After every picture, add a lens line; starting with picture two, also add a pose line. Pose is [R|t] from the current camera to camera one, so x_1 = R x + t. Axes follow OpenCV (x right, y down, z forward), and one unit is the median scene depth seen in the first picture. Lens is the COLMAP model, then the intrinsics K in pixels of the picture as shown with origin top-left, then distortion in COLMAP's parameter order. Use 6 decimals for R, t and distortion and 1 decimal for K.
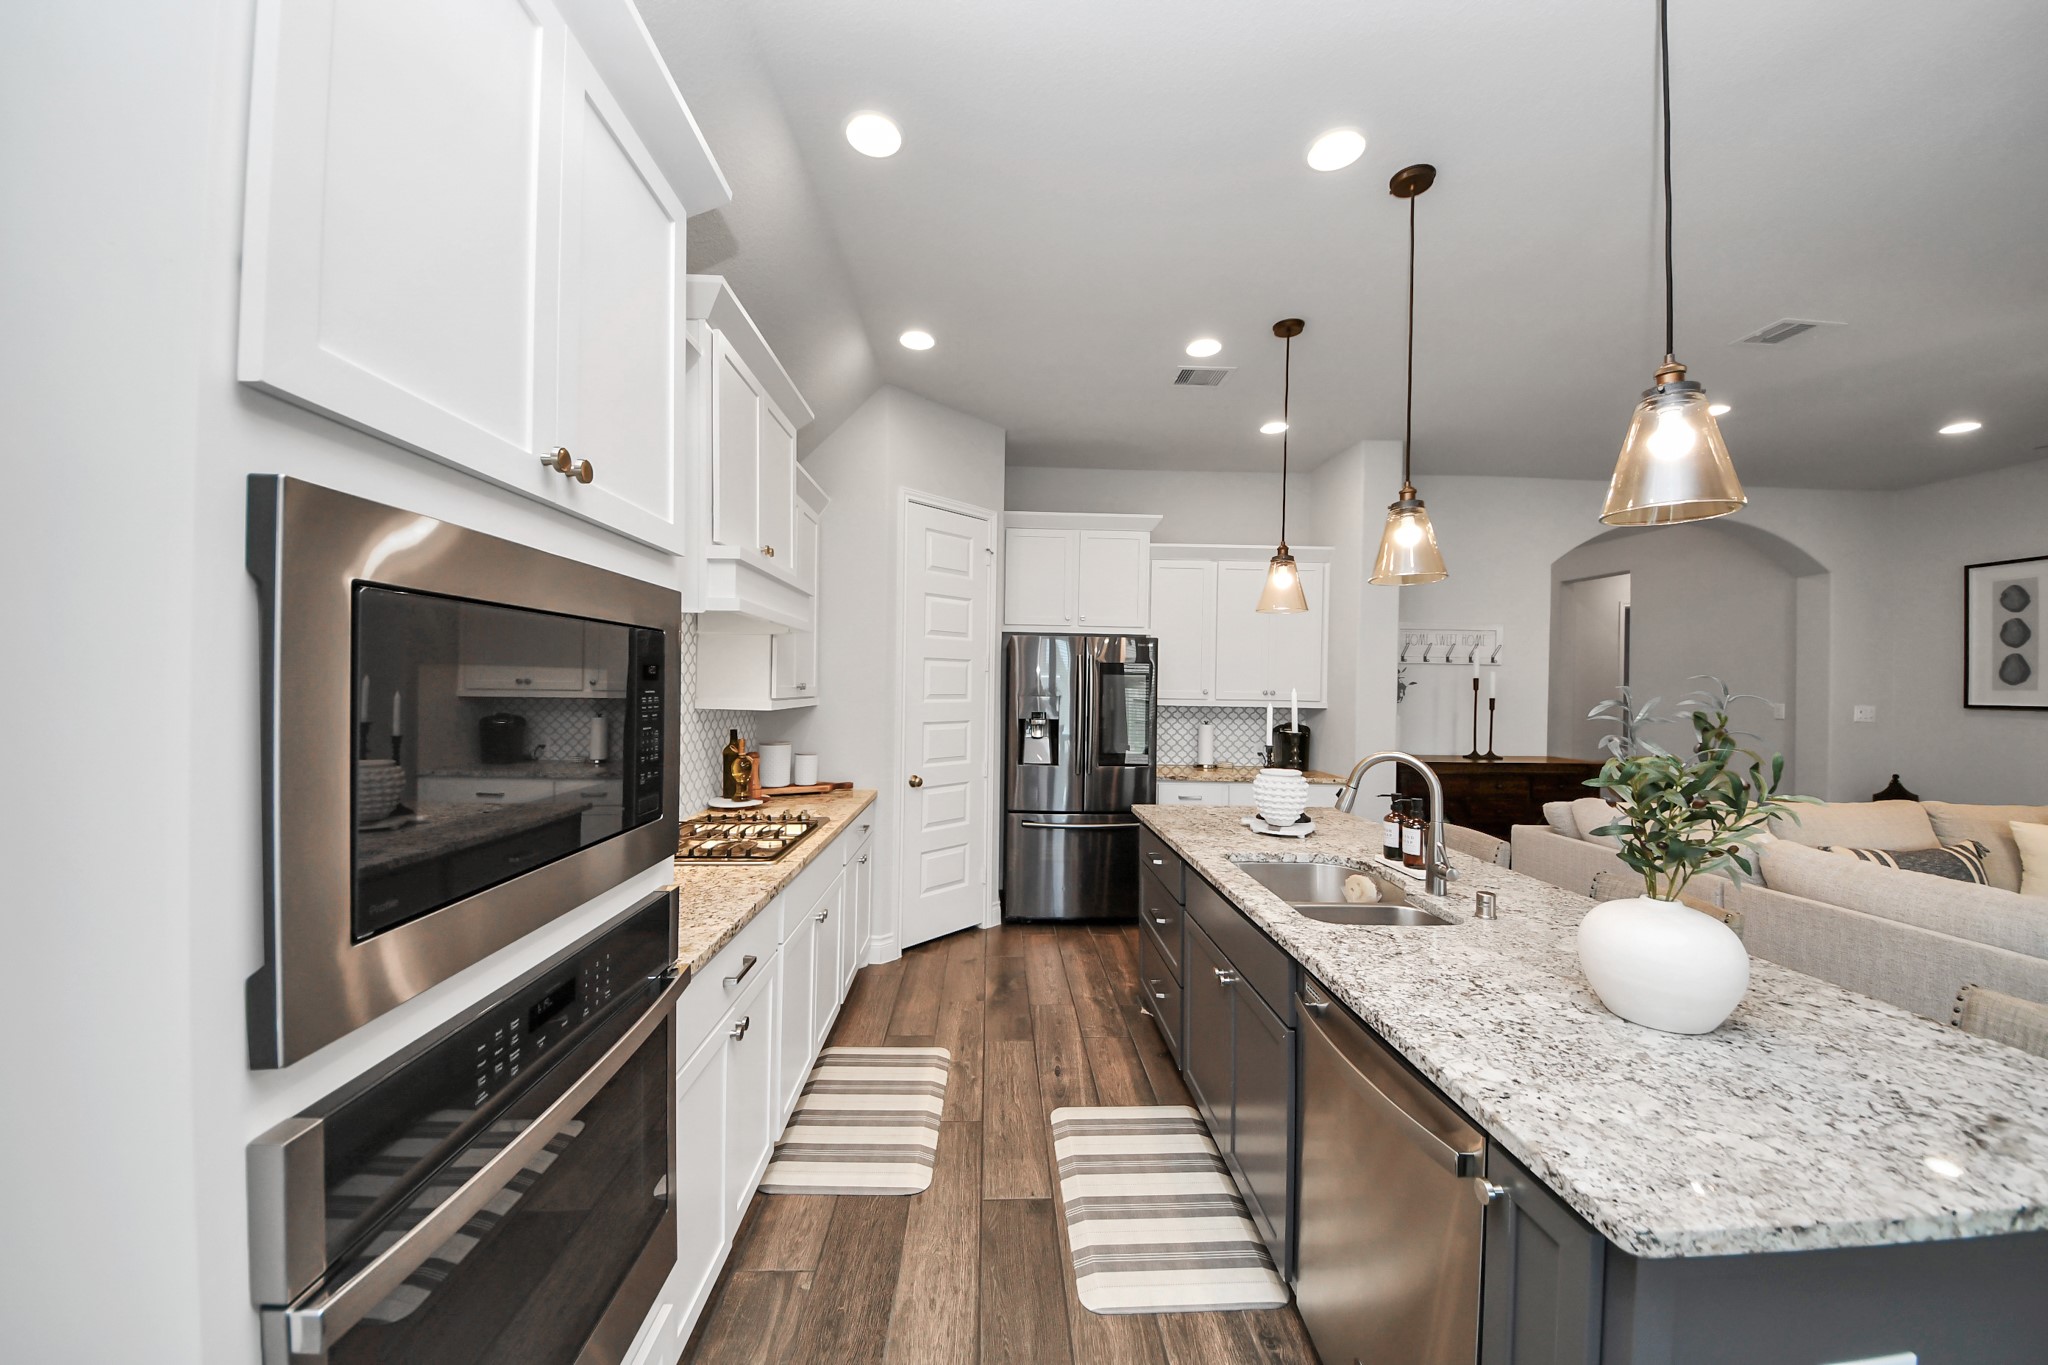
lens RADIAL K [[725.7, 0, 1019.0], [0, 725.7, 687.1], [0, 0, 1]] dist [0.048479, -0.025939]
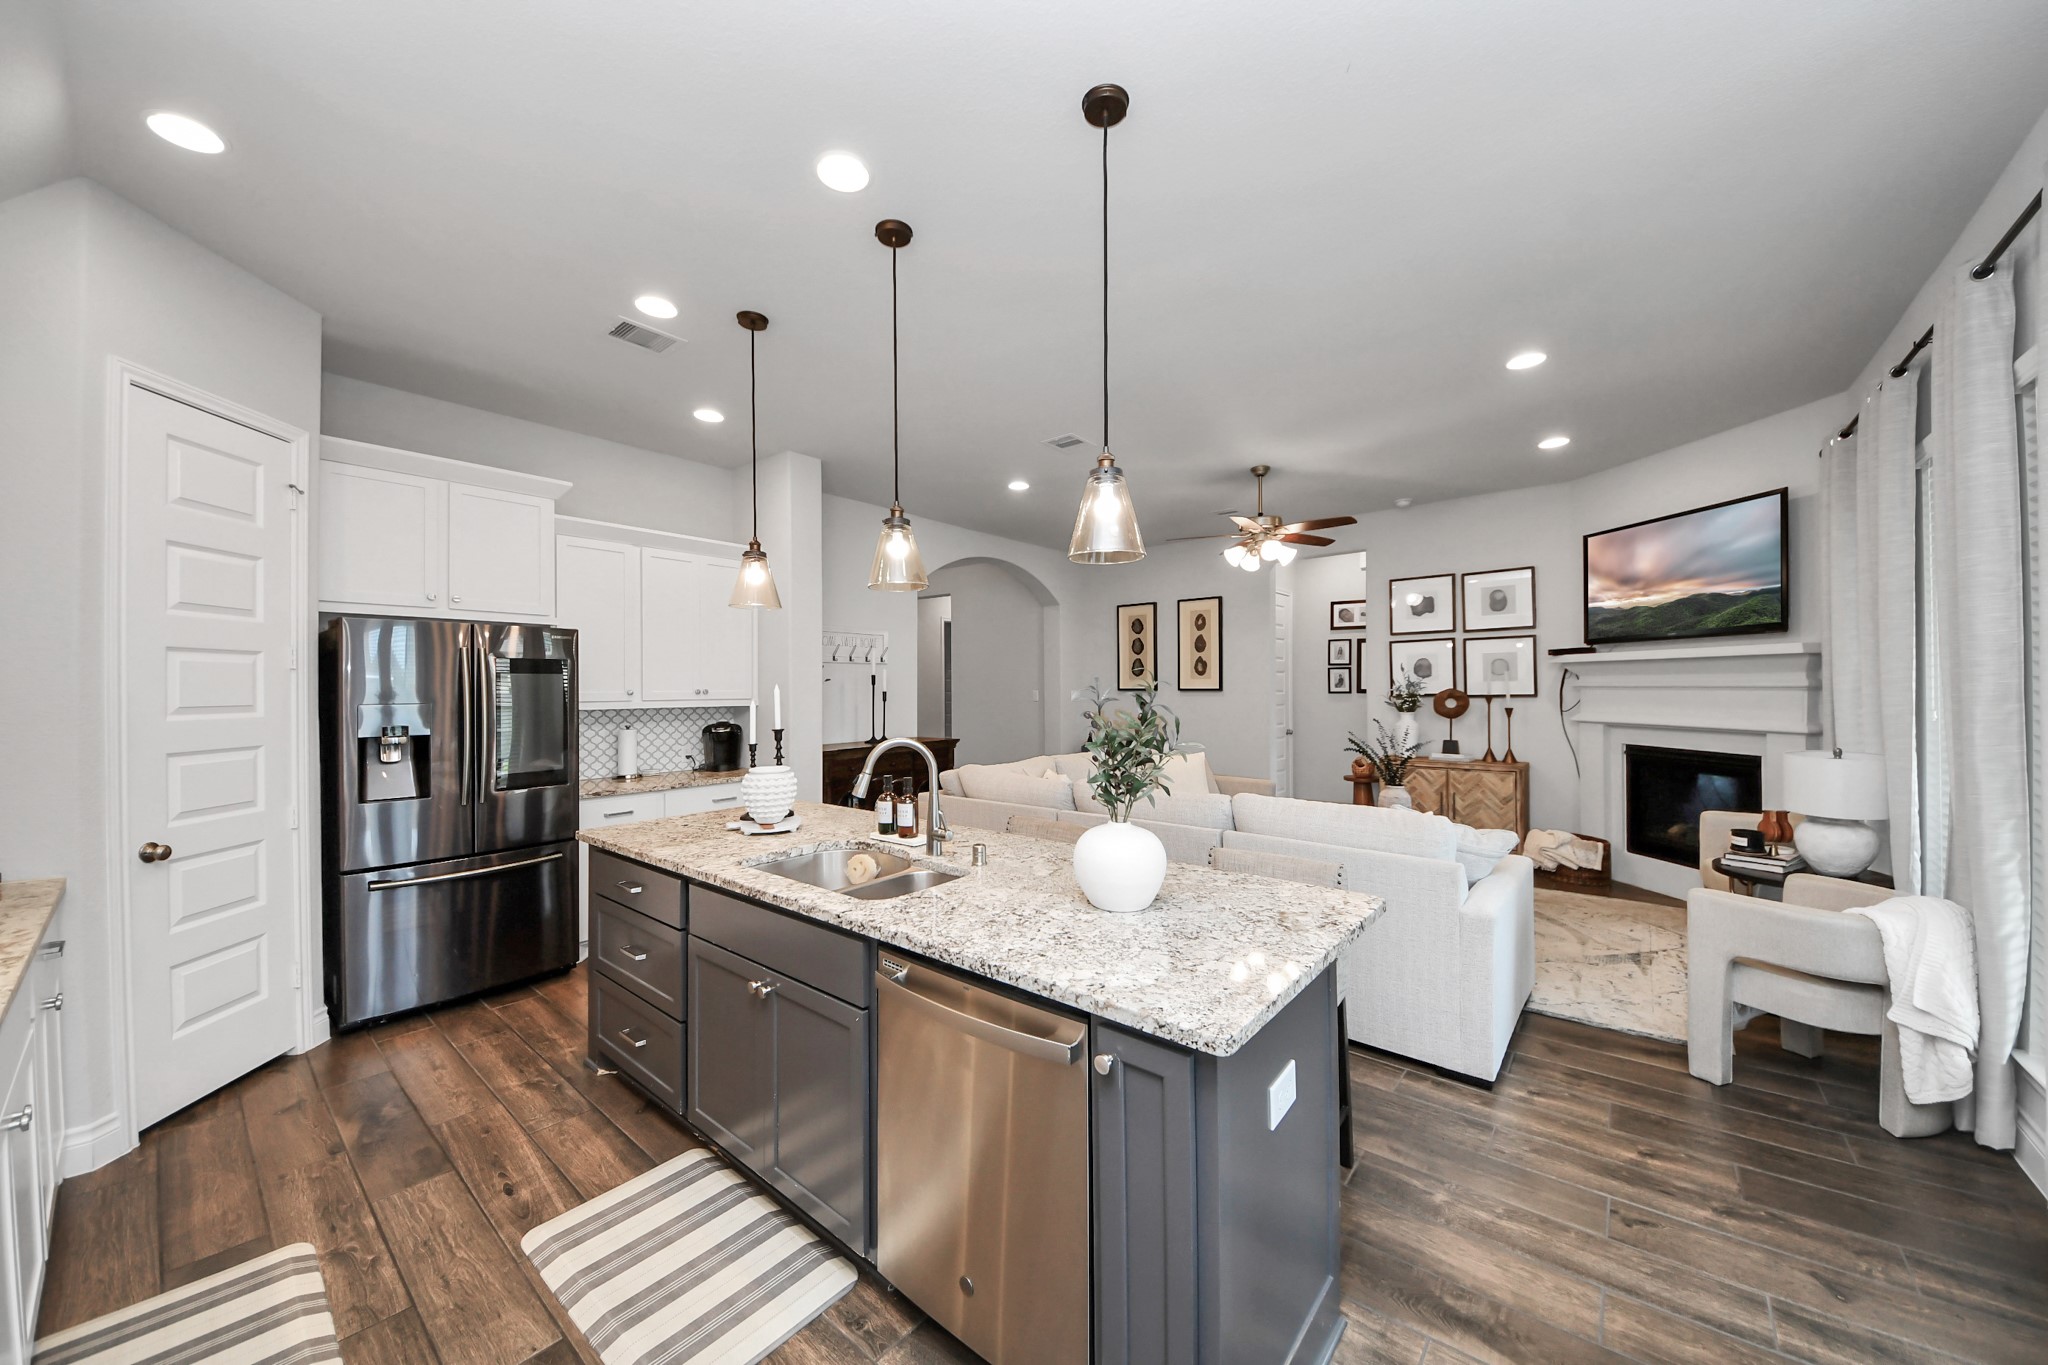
lens RADIAL K [[727.2, 0, 1024.0], [0, 727.2, 686.0], [0, 0, 1]] dist [0.021531, -0.015724]
pose [[0.671479, -0.018333, 0.740797, -0.125679], [0.020096, 0.999777, 0.006527, 0.003742], [-0.740751, 0.010504, 0.671698, 0.074759]]
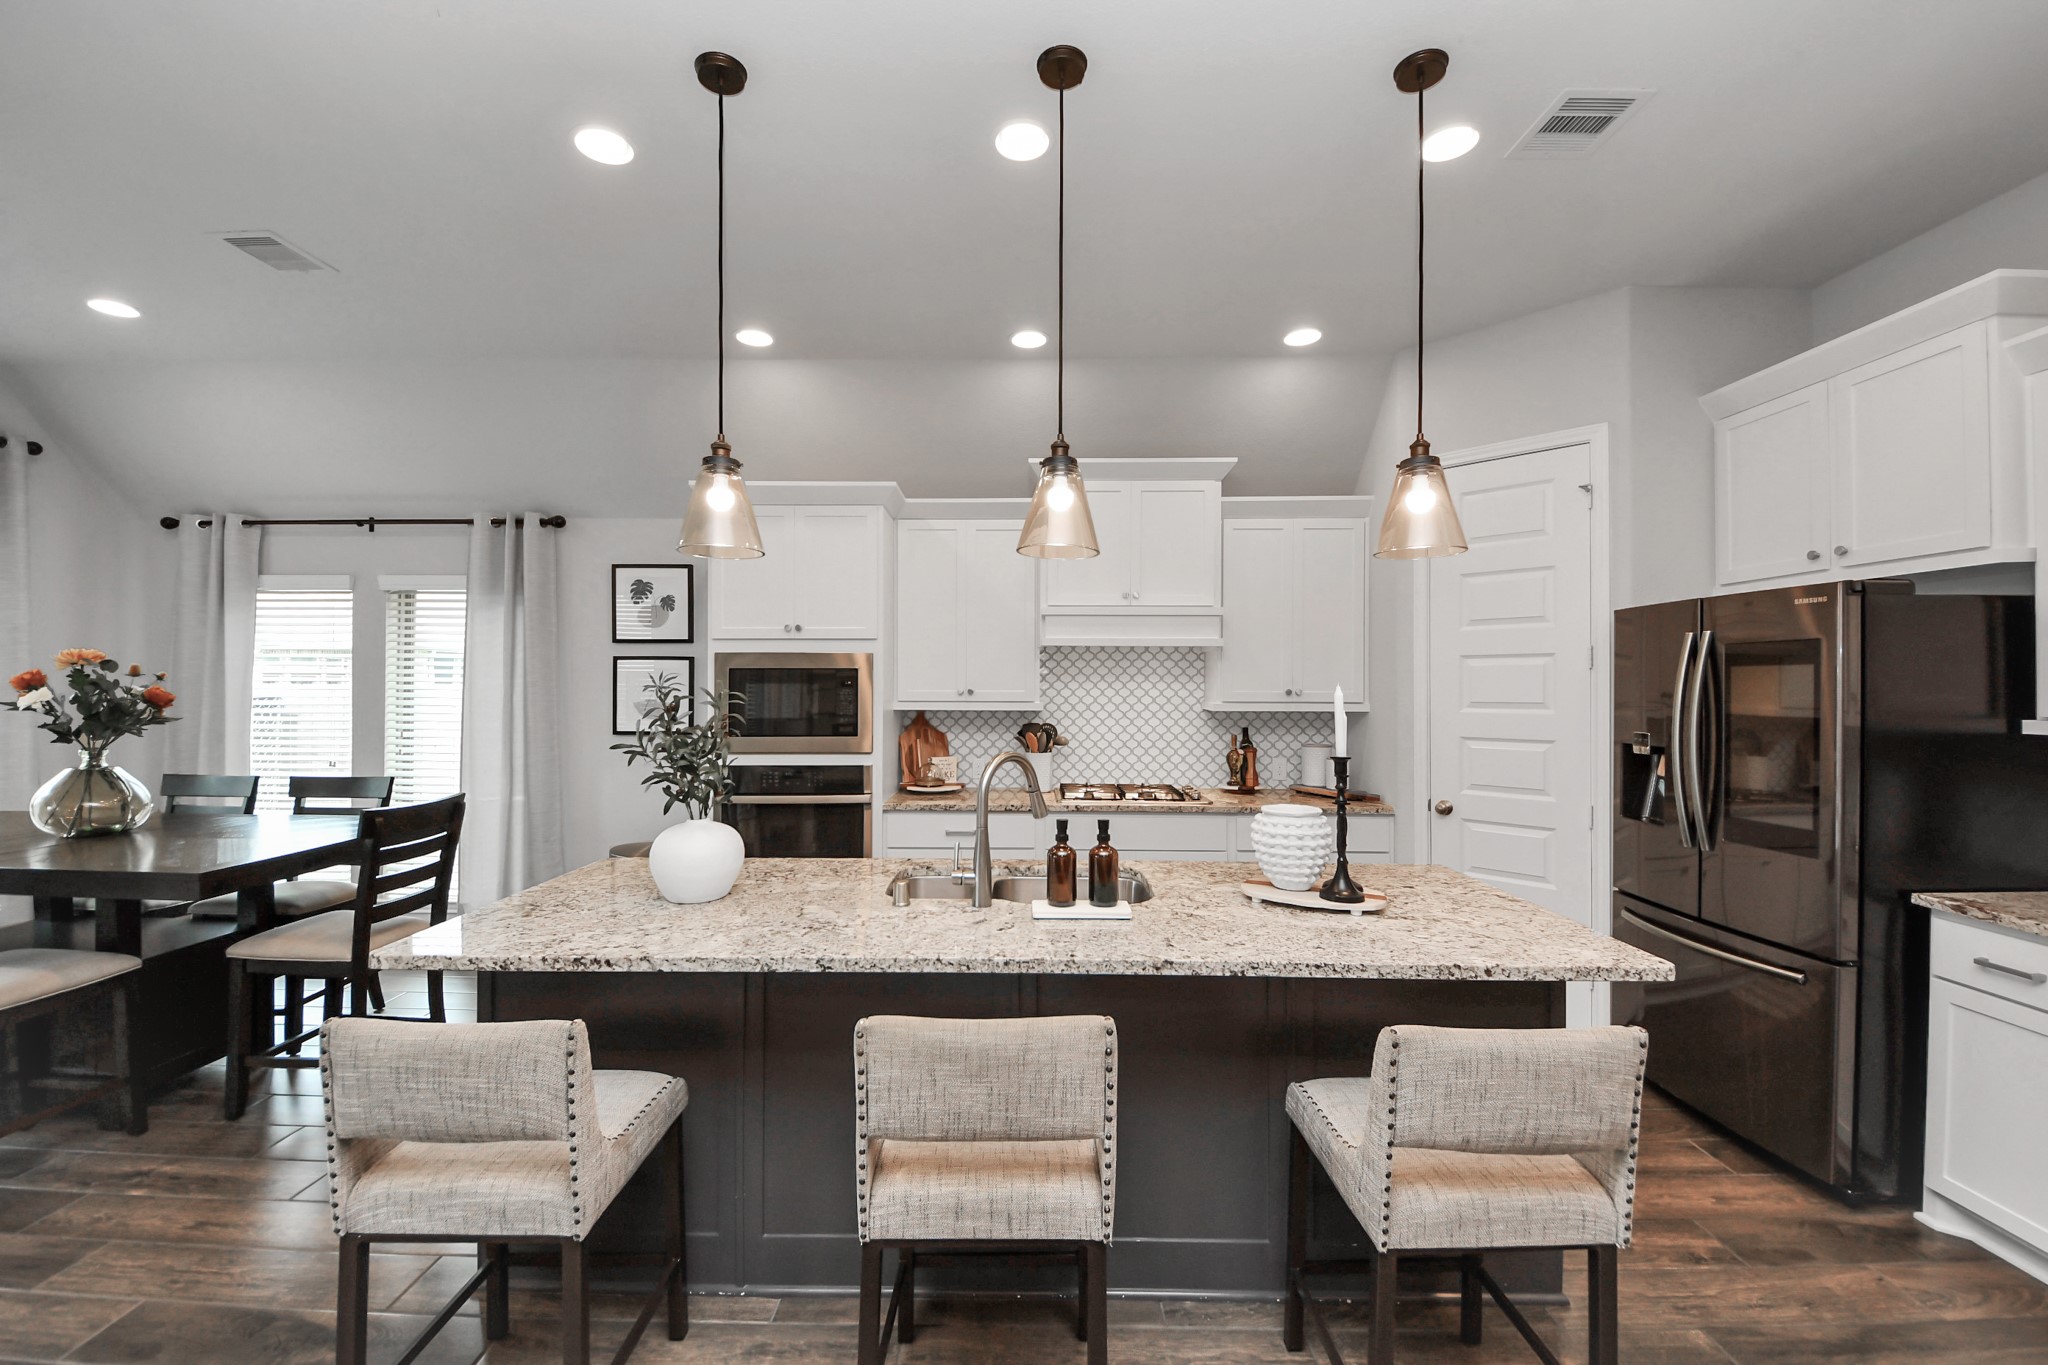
lens RADIAL K [[827.5, 0, 1019.9], [0, 827.5, 684.3], [0, 0, 1]] dist [0.024943, -0.022570]
pose [[-0.062490, -0.019872, -0.997848, 1.036576], [-0.008099, 0.999779, -0.019403, 0.015696], [0.998013, 0.006869, -0.062637, 0.725741]]
